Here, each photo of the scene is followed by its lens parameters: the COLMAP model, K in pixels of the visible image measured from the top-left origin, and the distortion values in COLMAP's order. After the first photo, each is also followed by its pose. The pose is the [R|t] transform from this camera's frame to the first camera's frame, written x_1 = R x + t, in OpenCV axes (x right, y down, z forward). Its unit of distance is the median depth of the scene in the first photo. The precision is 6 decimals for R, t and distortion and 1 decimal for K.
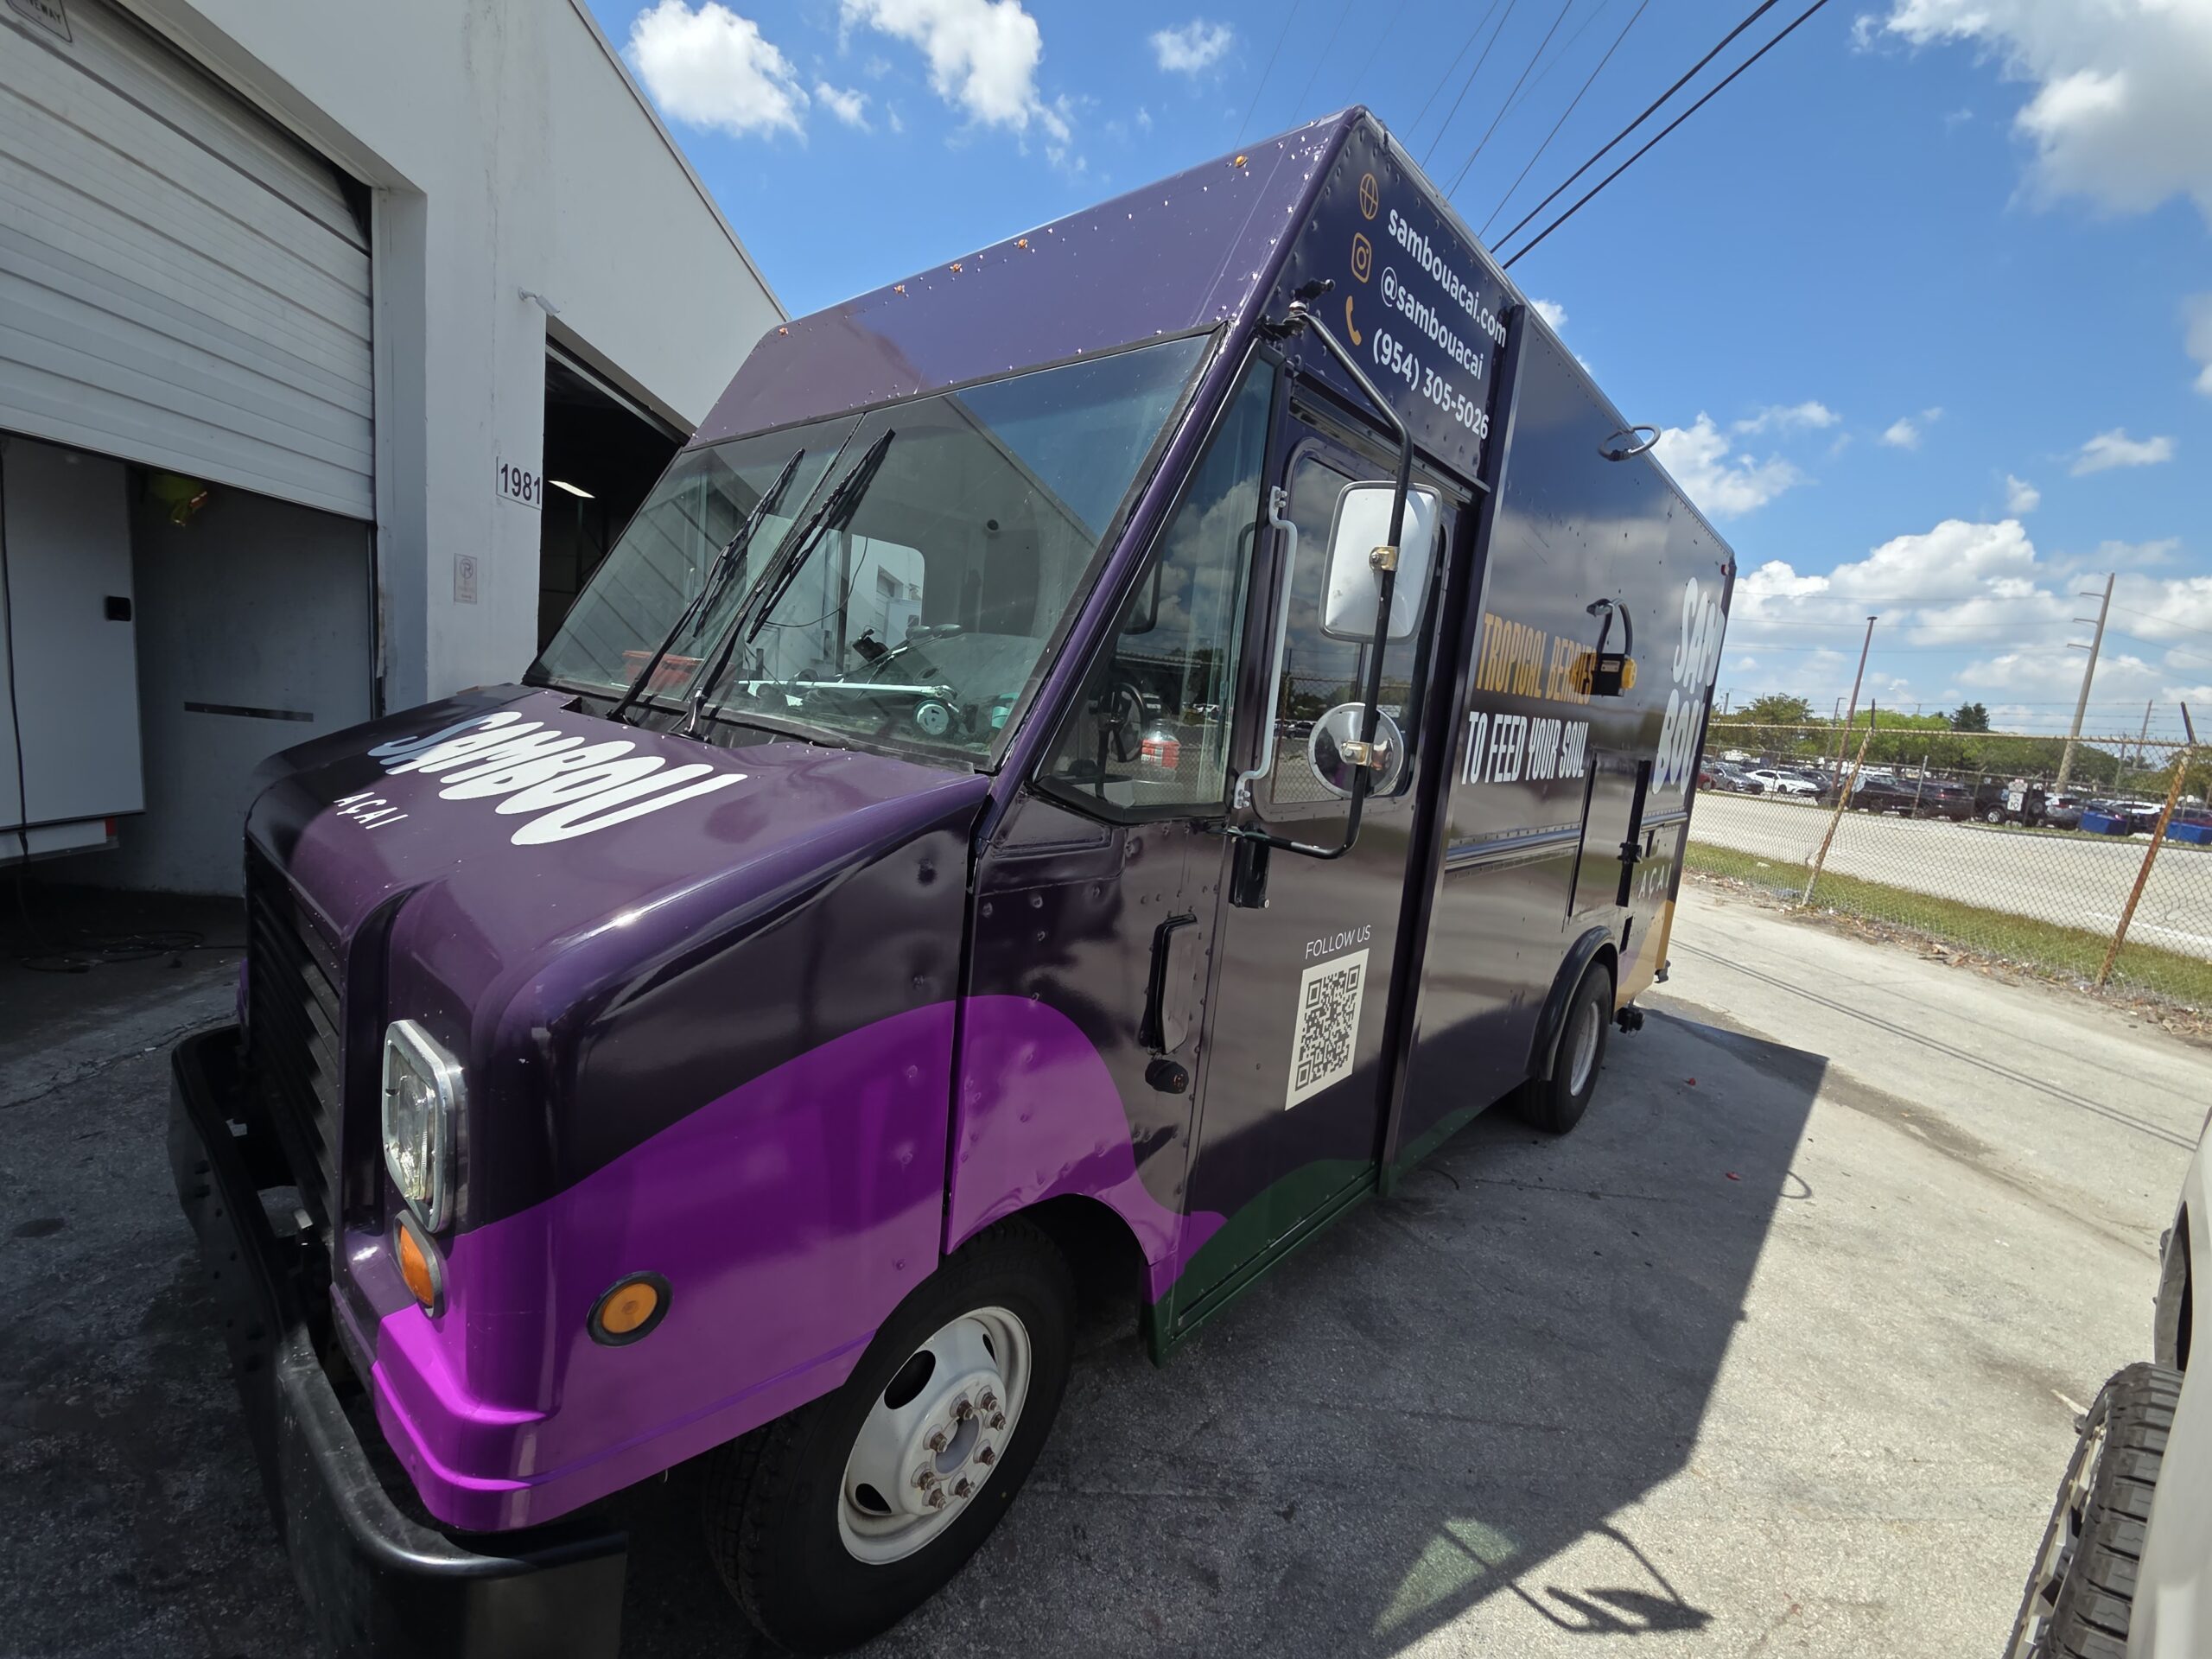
lens RADIAL K [[892.7, 0, 1106.0], [0, 892.7, 829.5], [0, 0, 1]] dist [0.002007, -0.000341]
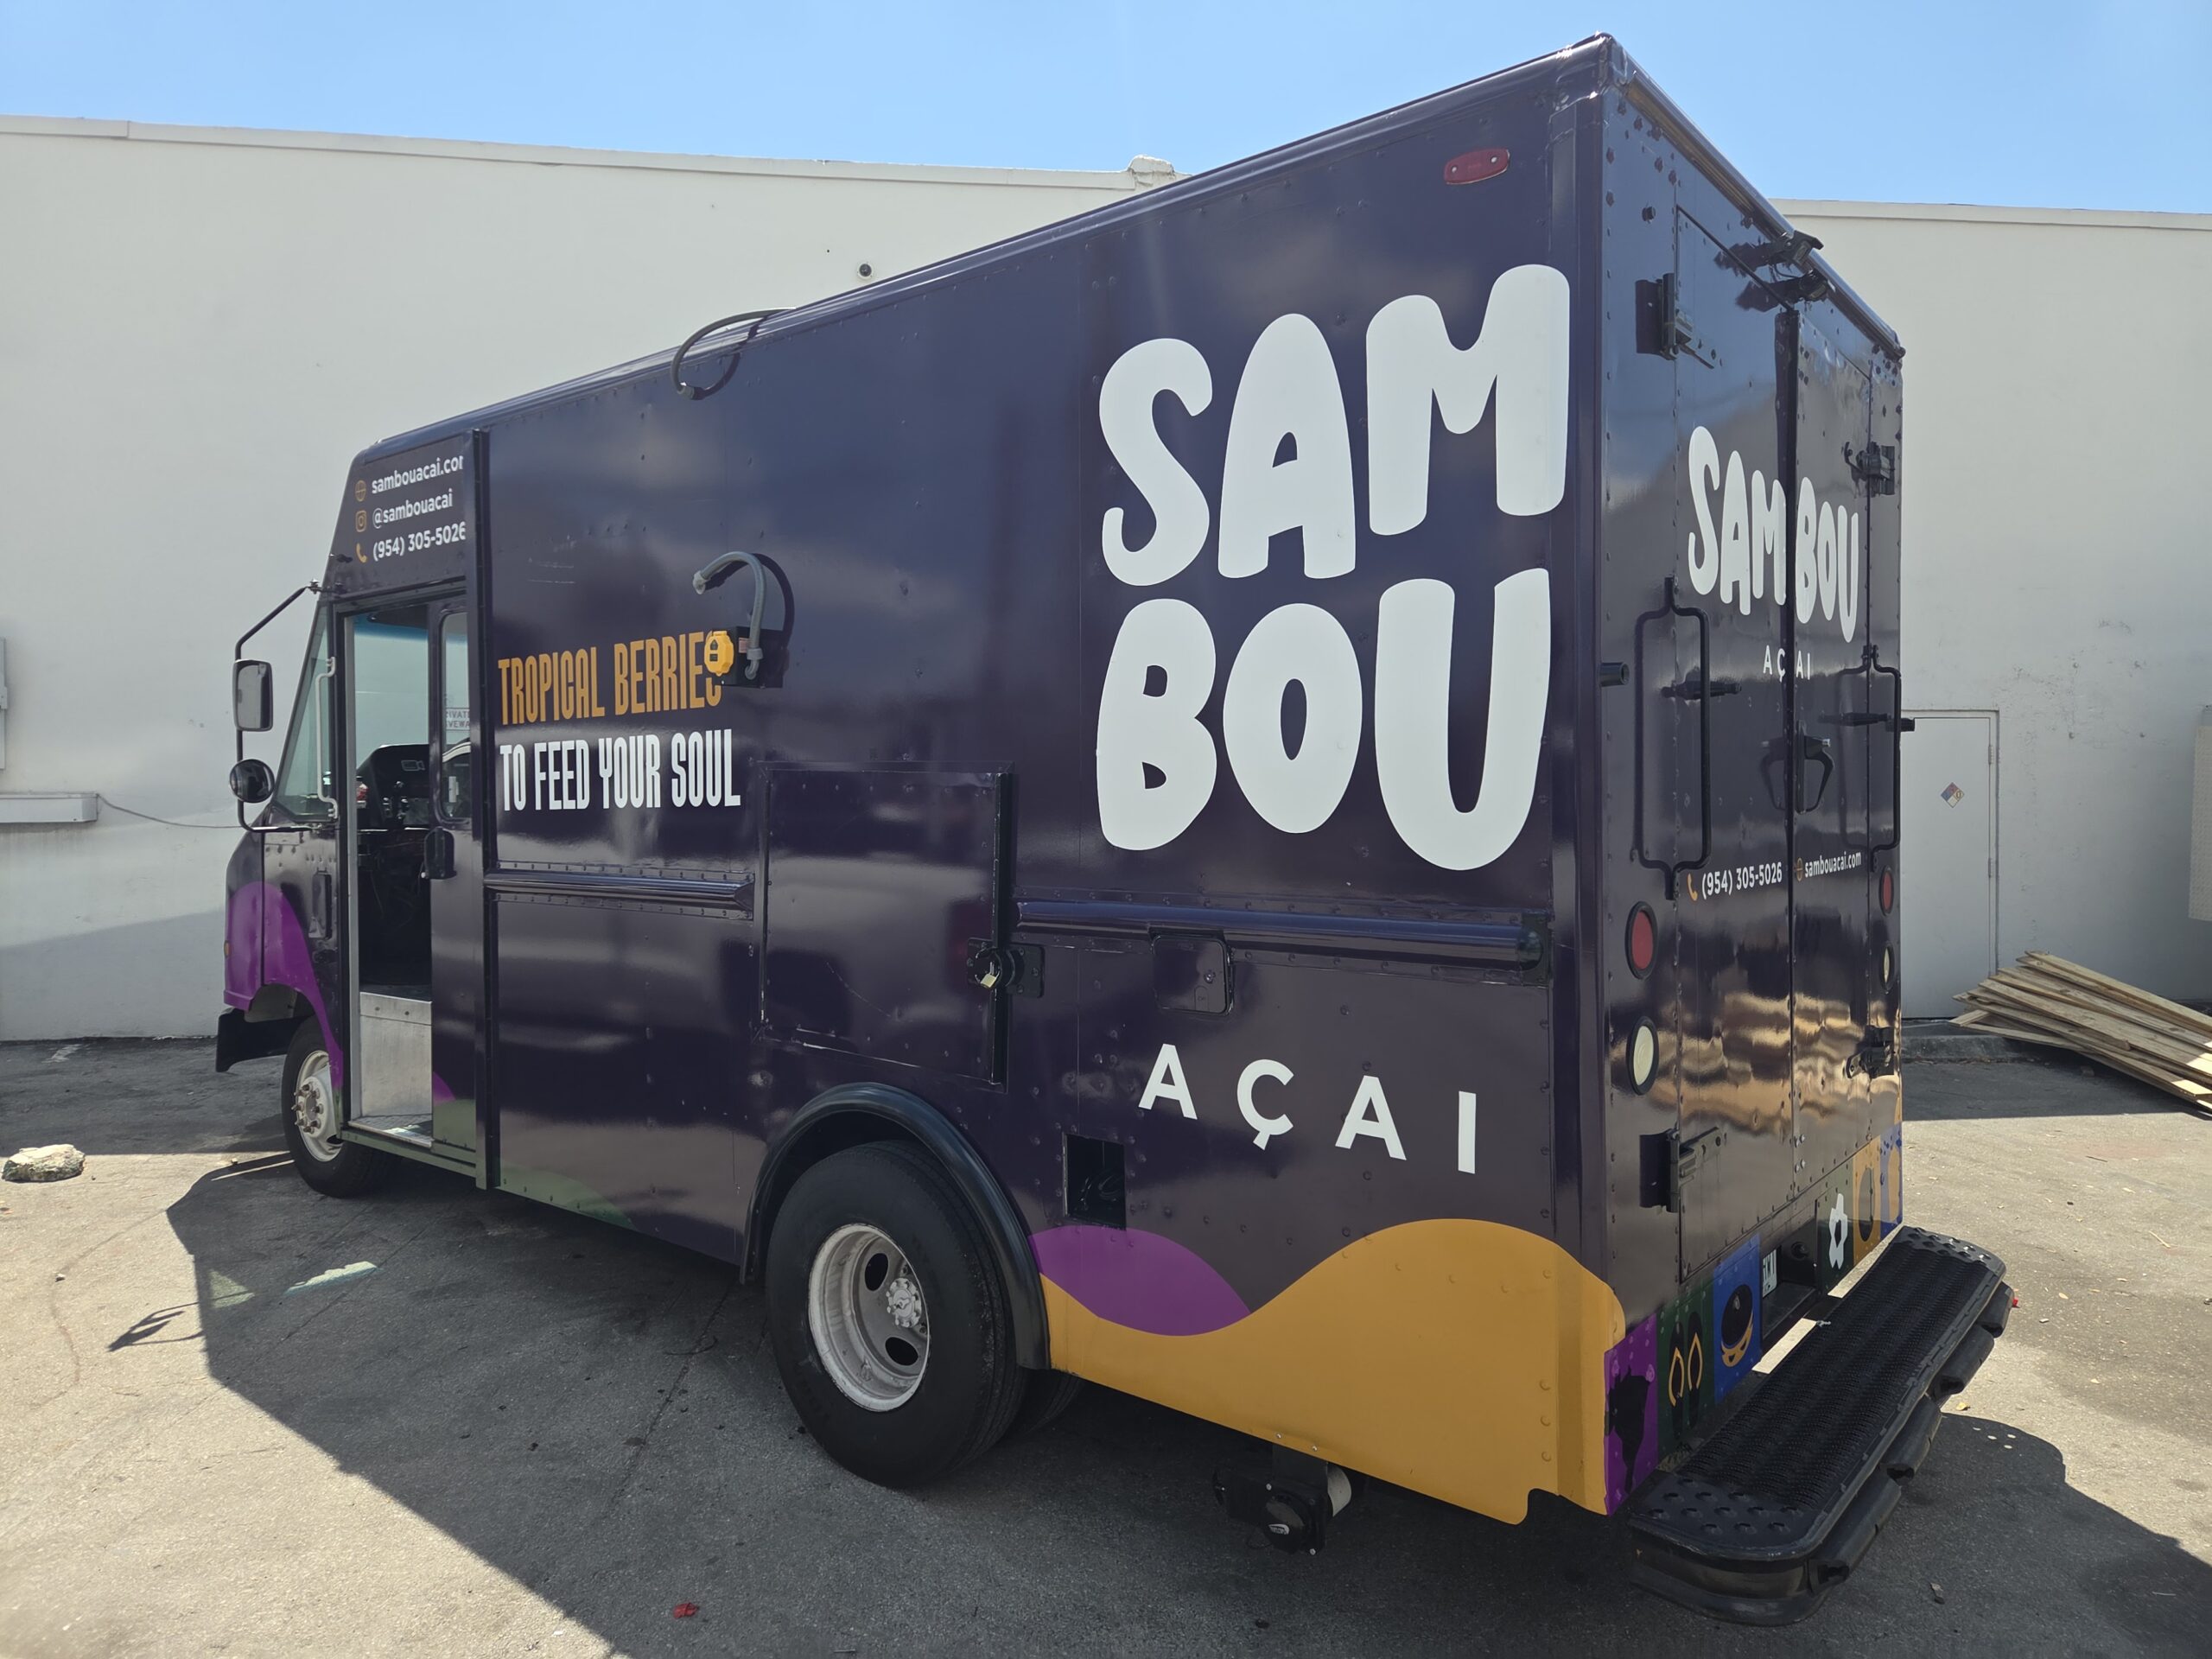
lens RADIAL K [[1499.2, 0, 1099.0], [0, 1499.2, 794.9], [0, 0, 1]] dist [0.029214, -0.001286]
pose [[0.042236, -0.095885, -0.994496, 2.024287], [-0.142204, 0.984673, -0.100977, 0.013455], [0.988936, 0.145686, 0.027954, 1.472184]]
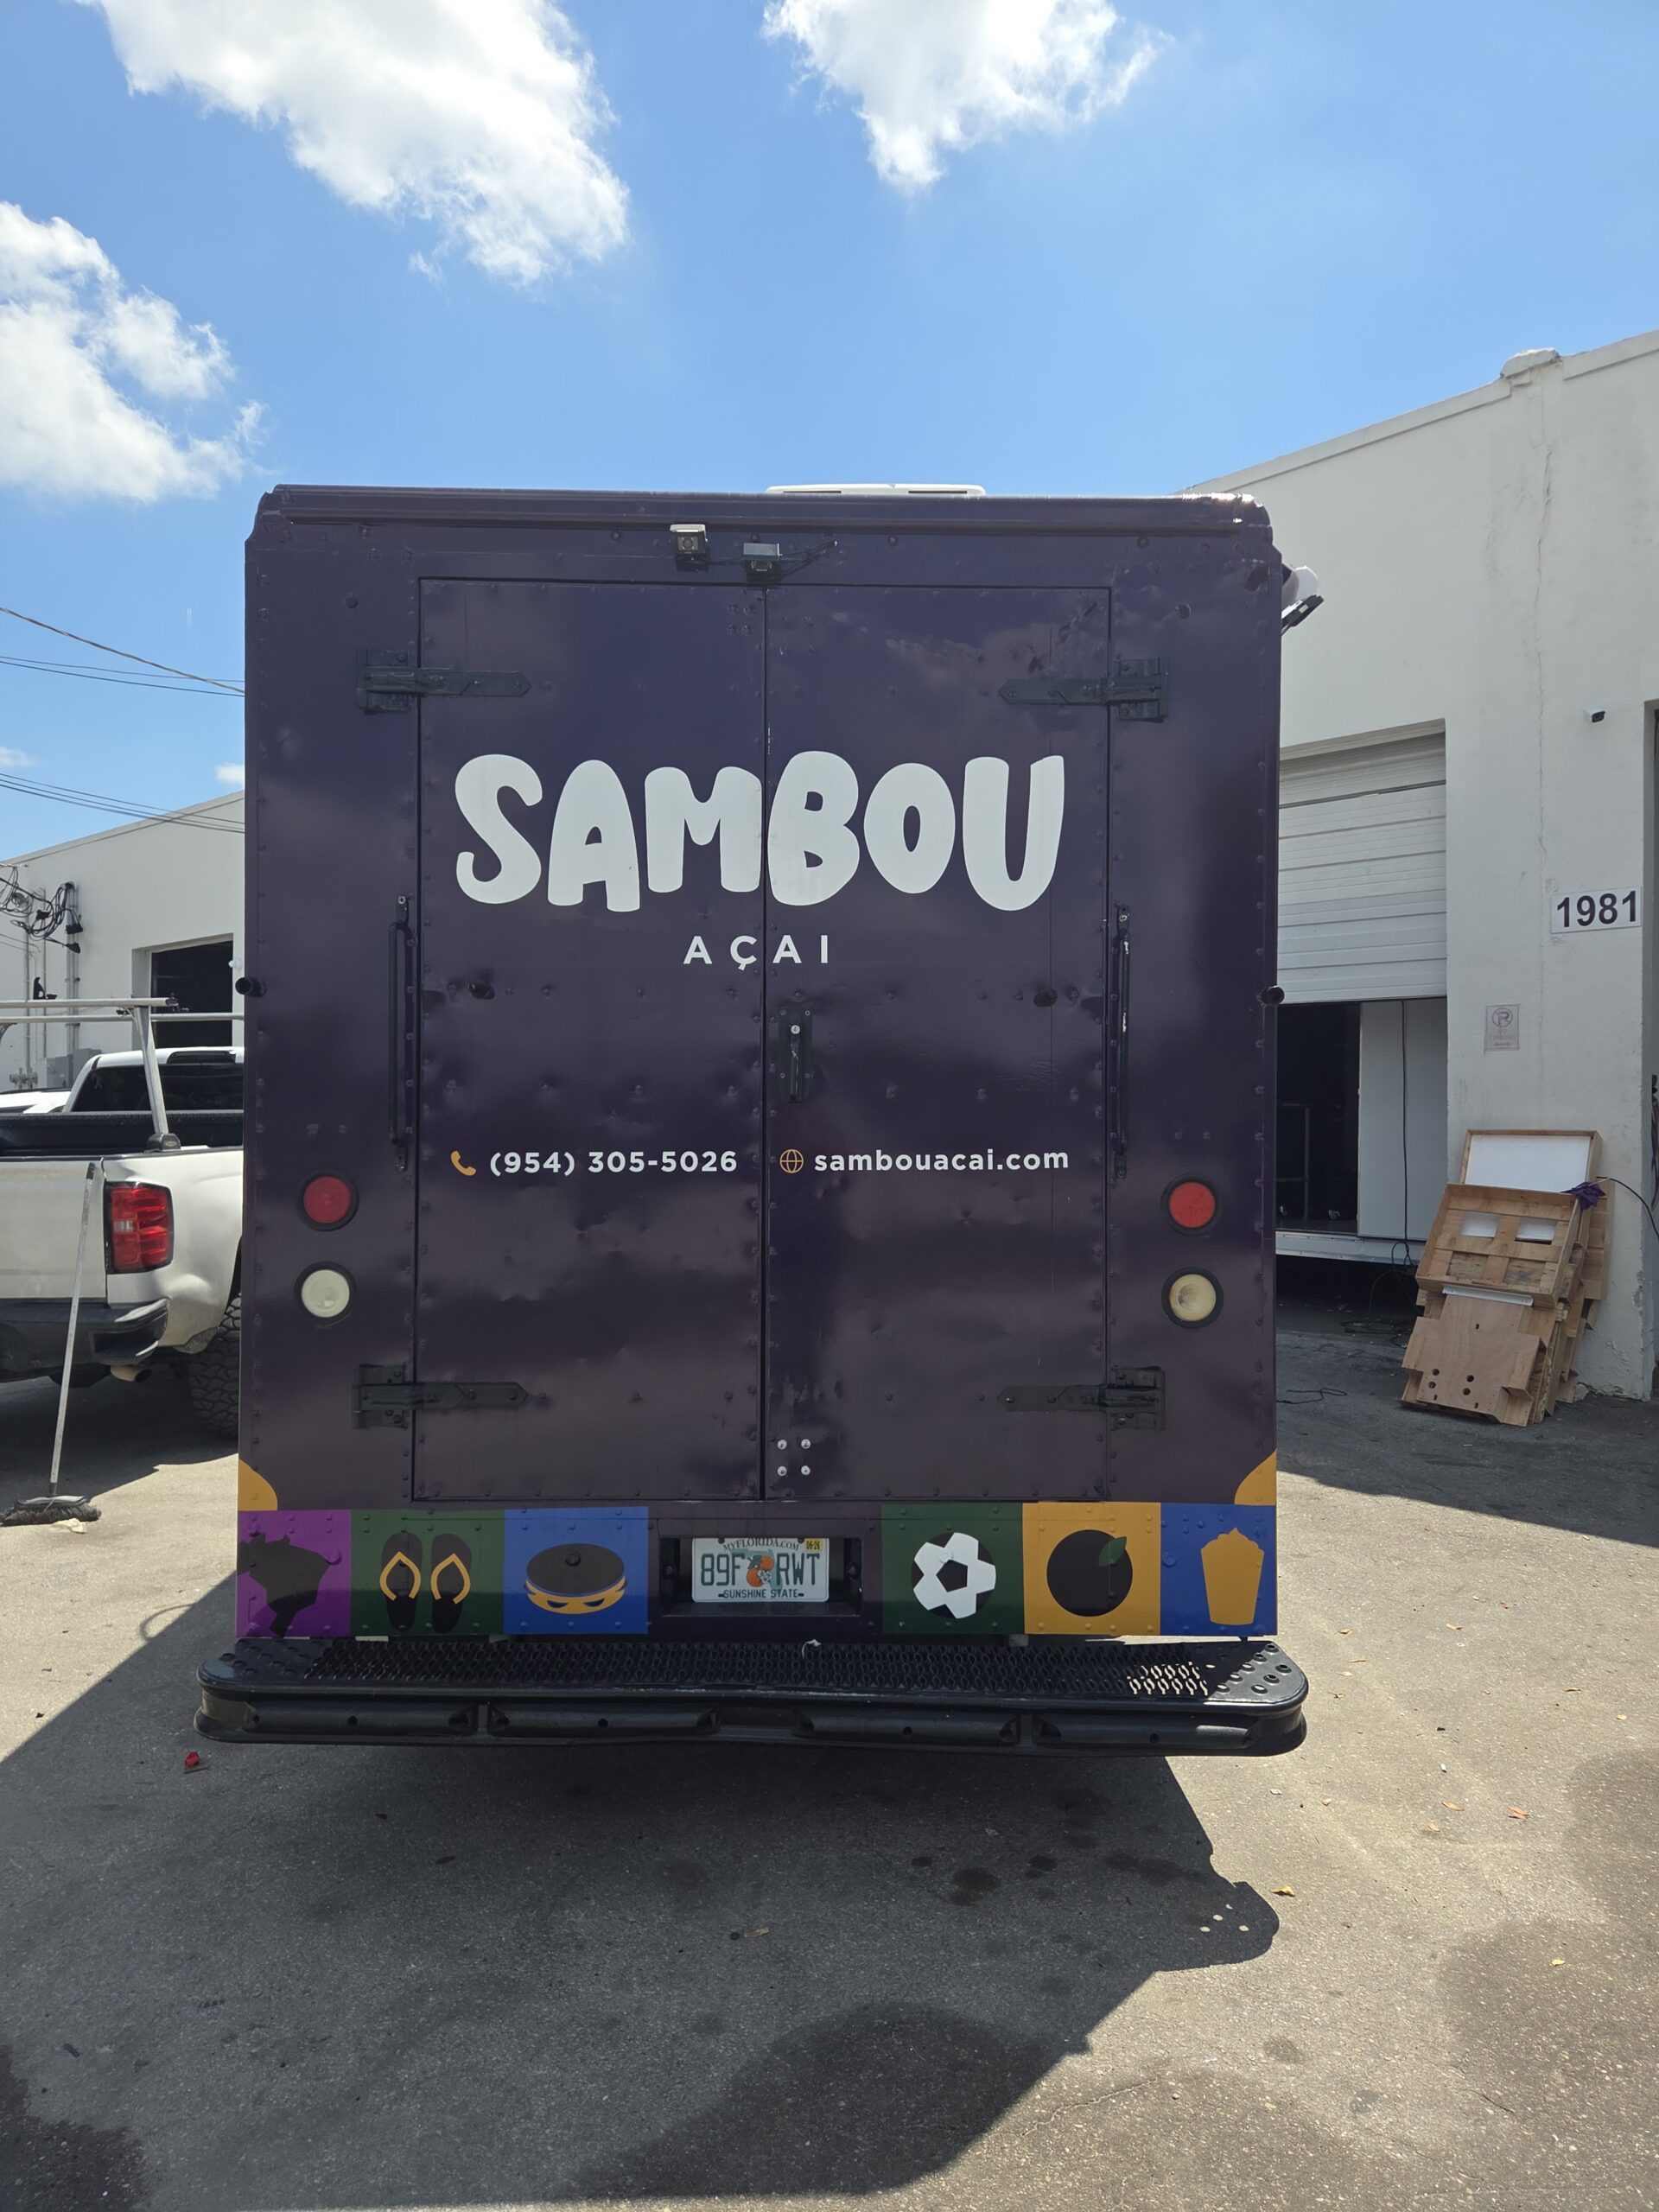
lens RADIAL K [[1499.2, 0, 778.1], [0, 1499.2, 1105.1], [0, 0, 1]] dist [0.029214, -0.001286]
pose [[-0.753194, -0.101026, -0.649994, 1.600214], [-0.174429, 0.983436, 0.049271, -0.212554], [0.634250, 0.150489, -0.758340, 2.839698]]
